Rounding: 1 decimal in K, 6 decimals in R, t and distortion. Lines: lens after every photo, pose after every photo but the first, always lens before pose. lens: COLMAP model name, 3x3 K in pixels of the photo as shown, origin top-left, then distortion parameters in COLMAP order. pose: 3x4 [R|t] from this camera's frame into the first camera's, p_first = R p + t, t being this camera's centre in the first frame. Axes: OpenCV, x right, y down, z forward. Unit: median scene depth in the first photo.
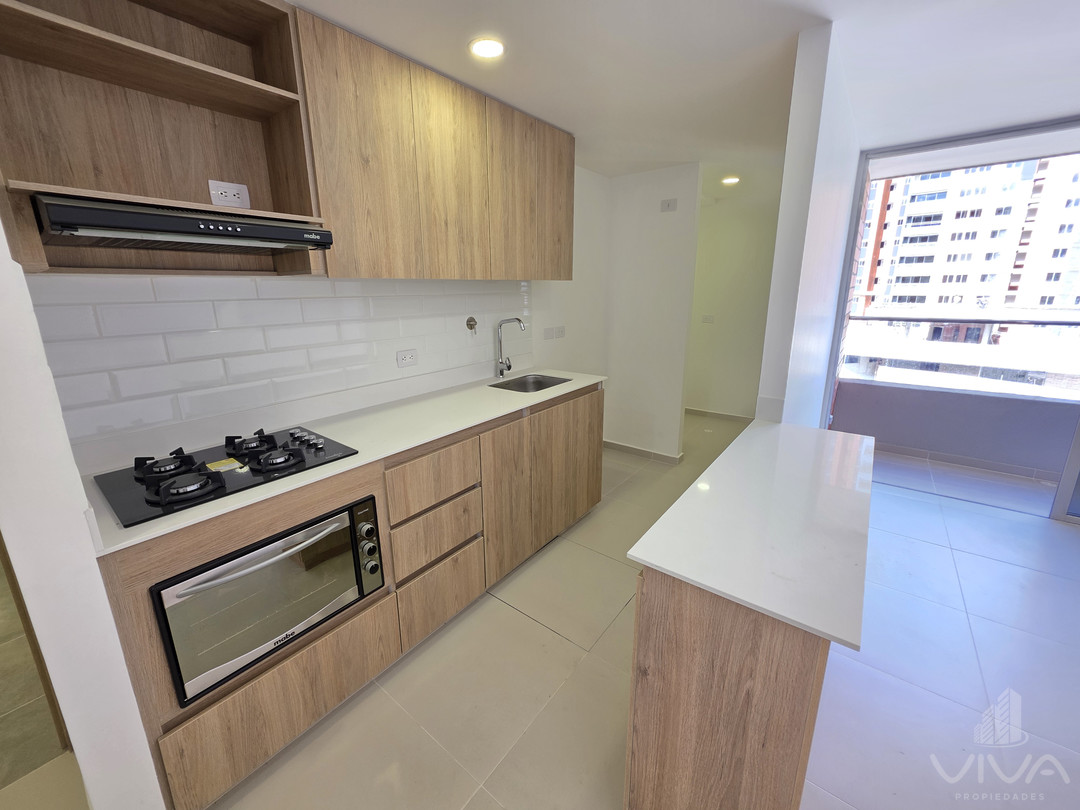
lens RADIAL K [[430.2, 0, 531.3], [0, 430.2, 390.8], [0, 0, 1]] dist [0.001954, -0.000008]
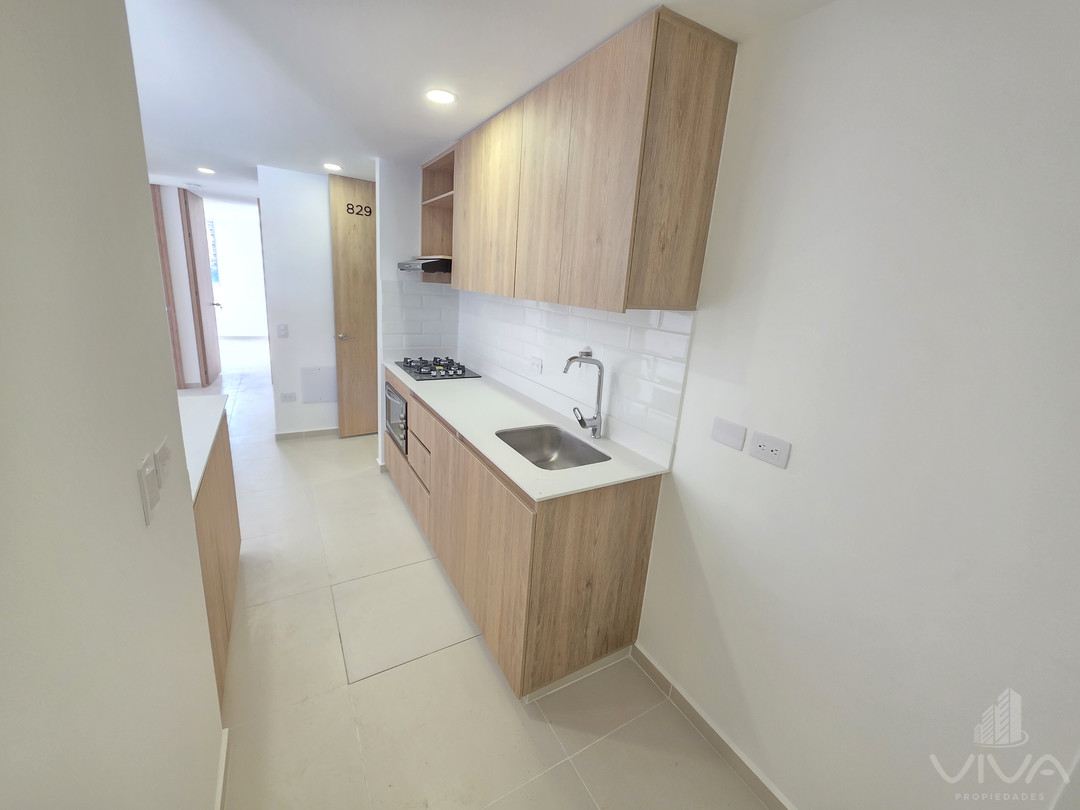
lens RADIAL K [[430.2, 0, 531.3], [0, 430.2, 390.8], [0, 0, 1]] dist [0.001954, -0.000008]
pose [[-0.366756, 0.213417, -0.905507, 0.864003], [-0.282758, 0.901713, 0.327048, -0.441046], [0.886306, 0.375987, -0.270364, 1.533633]]
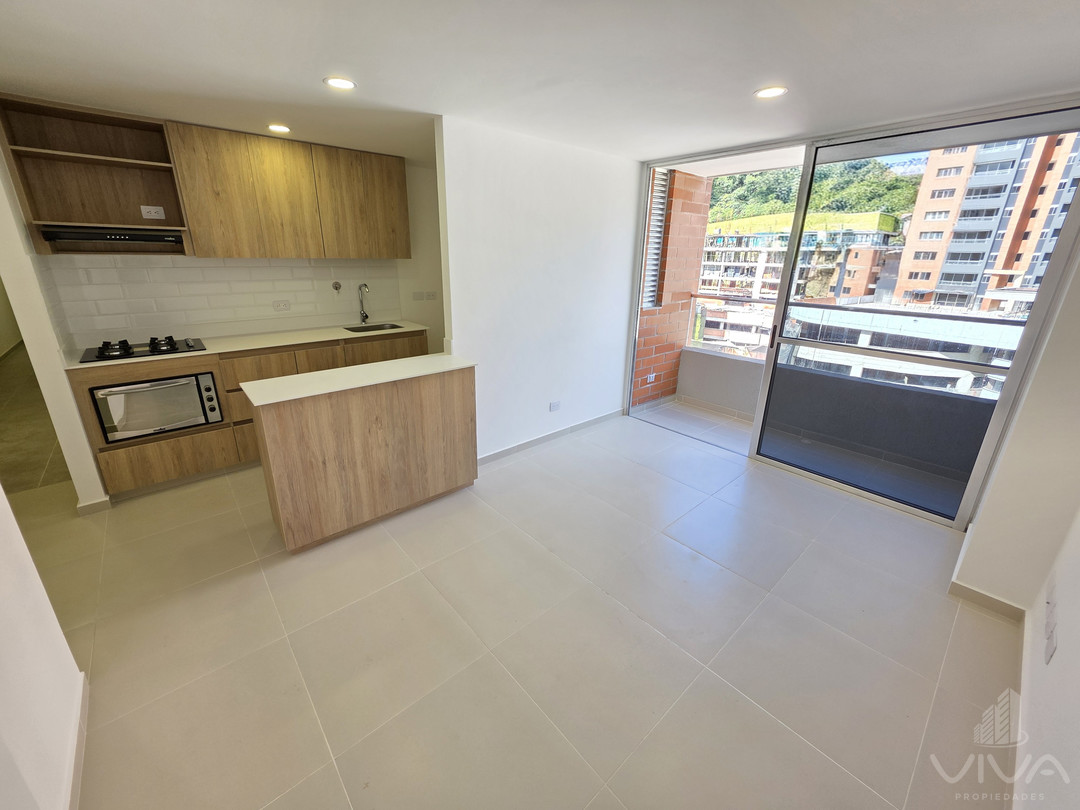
lens RADIAL K [[430.2, 0, 531.3], [0, 430.2, 390.8], [0, 0, 1]] dist [0.001954, -0.000008]
pose [[0.982281, 0.081935, -0.168553, 1.094747], [-0.069020, 0.994312, 0.081115, 0.054094], [0.174241, -0.068045, 0.982349, -0.531574]]
